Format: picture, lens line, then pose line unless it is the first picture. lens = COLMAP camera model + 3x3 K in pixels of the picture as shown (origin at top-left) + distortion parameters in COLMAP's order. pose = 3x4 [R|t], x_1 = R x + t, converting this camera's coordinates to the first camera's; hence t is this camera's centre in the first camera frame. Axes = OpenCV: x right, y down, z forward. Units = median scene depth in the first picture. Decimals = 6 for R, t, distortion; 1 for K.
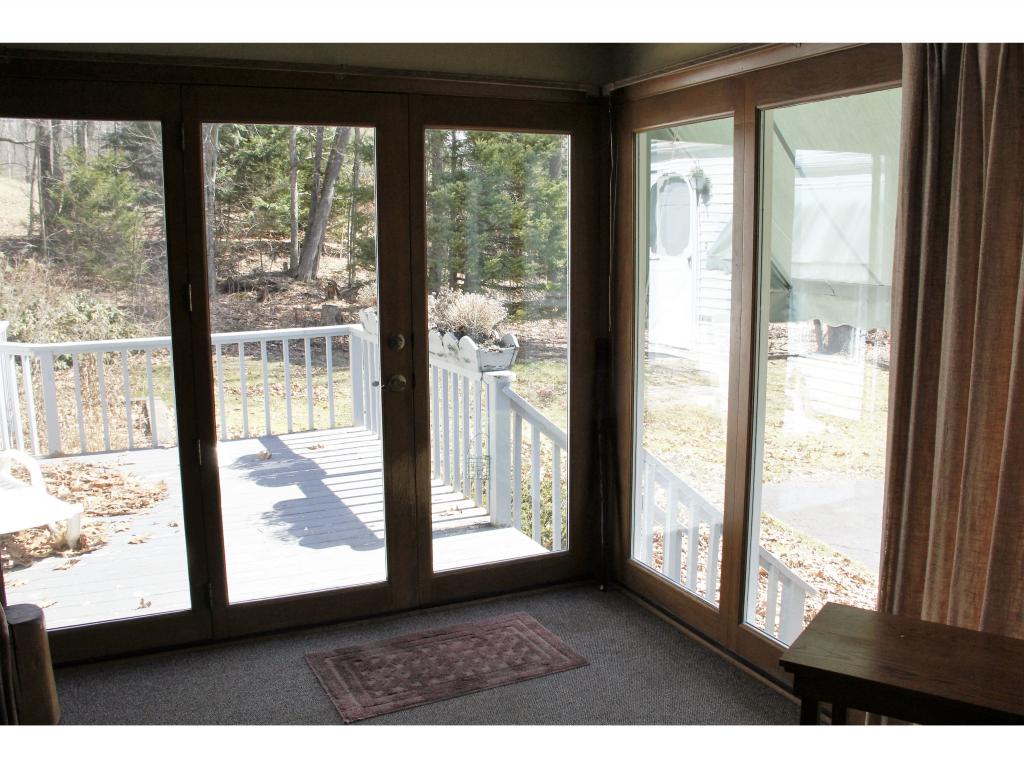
lens RADIAL K [[903.5, 0, 512.0], [0, 903.5, 384.0], [0, 0, 1]] dist [-0.187330, 0.212746]
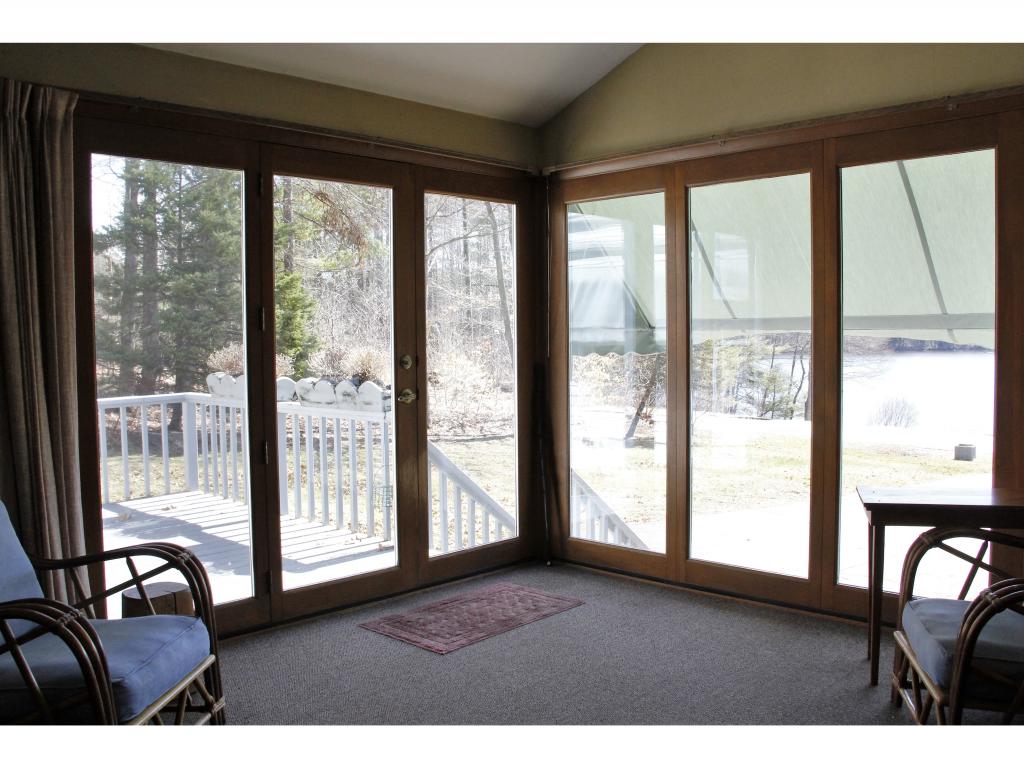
lens RADIAL K [[903.5, 0, 512.0], [0, 903.5, 384.0], [0, 0, 1]] dist [-0.187330, 0.212746]
pose [[0.935338, -0.023158, 0.352997, -0.414694], [0.062591, 0.992945, -0.100708, 0.112497], [-0.348174, 0.116290, 0.930189, -0.181637]]
